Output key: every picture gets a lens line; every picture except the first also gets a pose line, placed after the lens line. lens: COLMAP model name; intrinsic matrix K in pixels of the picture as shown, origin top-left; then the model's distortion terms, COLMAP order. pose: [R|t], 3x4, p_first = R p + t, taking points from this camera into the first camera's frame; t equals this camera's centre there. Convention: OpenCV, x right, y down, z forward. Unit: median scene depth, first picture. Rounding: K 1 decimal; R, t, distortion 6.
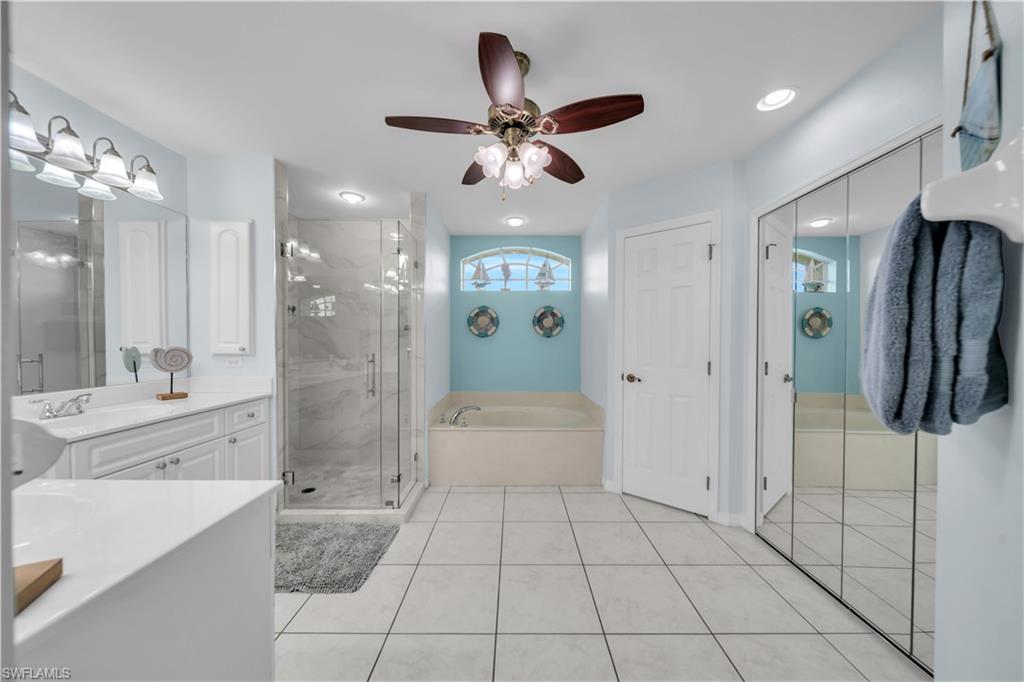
lens RADIAL K [[354.0, 0, 513.9], [0, 354.0, 344.4], [0, 0, 1]] dist [-0.000664, -0.000315]
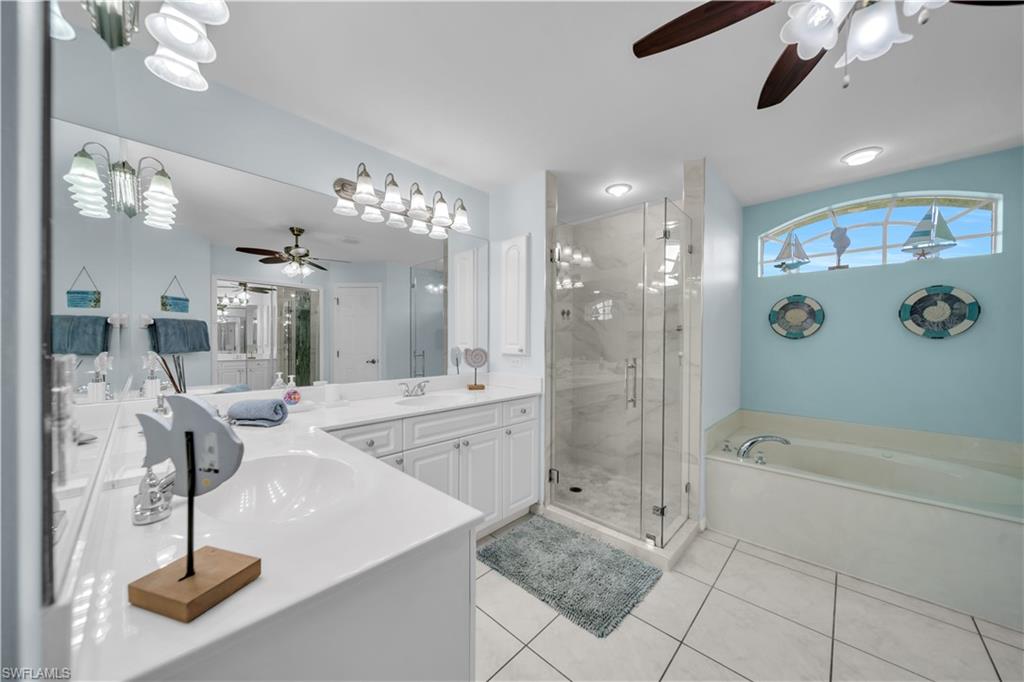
lens RADIAL K [[354.0, 0, 513.9], [0, 354.0, 344.4], [0, 0, 1]] dist [-0.000664, -0.000315]
pose [[0.726472, 0.007205, -0.687158, -0.013296], [-0.011984, 0.999926, -0.002185, -0.001943], [0.687091, 0.009822, 0.726505, 0.145698]]
